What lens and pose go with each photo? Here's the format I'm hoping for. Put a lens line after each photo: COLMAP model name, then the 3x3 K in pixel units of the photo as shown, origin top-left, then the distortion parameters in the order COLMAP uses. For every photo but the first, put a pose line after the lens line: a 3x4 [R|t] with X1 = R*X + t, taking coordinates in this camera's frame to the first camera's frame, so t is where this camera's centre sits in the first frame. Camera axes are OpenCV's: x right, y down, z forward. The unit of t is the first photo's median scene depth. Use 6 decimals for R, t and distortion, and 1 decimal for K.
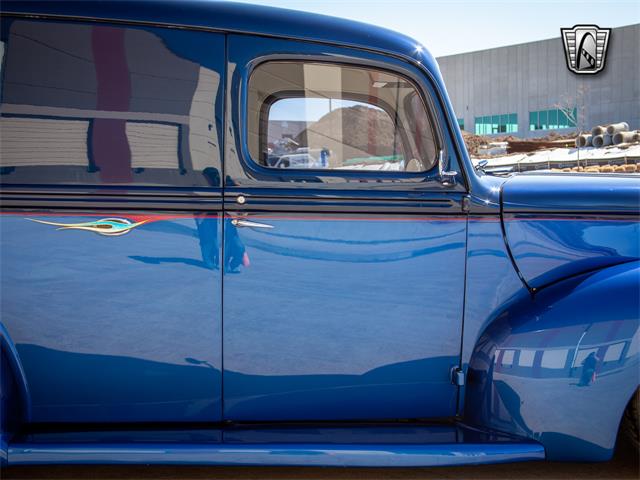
lens RADIAL K [[962.8, 0, 320.0], [0, 962.8, 240.0], [0, 0, 1]] dist [0.059381, 0.055775]
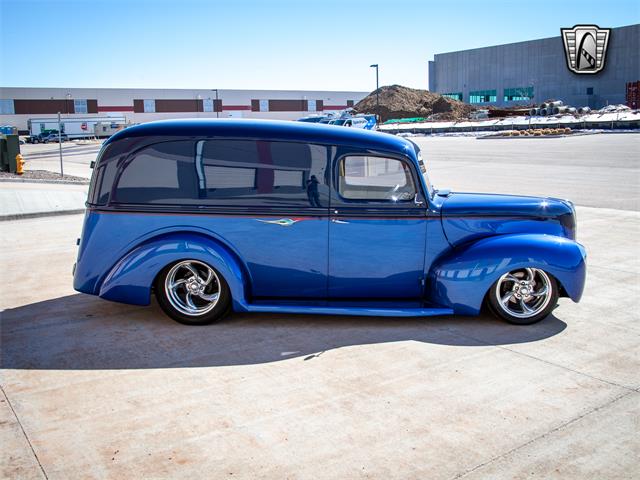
lens RADIAL K [[704.9, 0, 320.0], [0, 704.9, 240.0], [0, 0, 1]] dist [-0.138320, 0.210396]
pose [[0.997341, 0.012761, -0.071754, 0.003735], [-0.002506, 0.989974, 0.141226, -0.089623], [0.072837, -0.140671, 0.987374, -0.324965]]
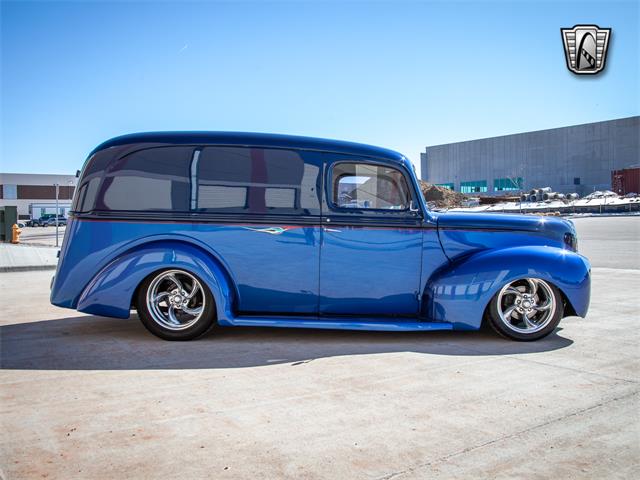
lens RADIAL K [[684.1, 0, 320.0], [0, 684.1, 240.0], [0, 0, 1]] dist [-0.131811, 0.170514]
pose [[0.997681, 0.013745, -0.066667, 0.004976], [-0.016188, 0.999211, -0.036257, 0.027545], [0.066116, 0.037252, 0.997116, -0.279116]]
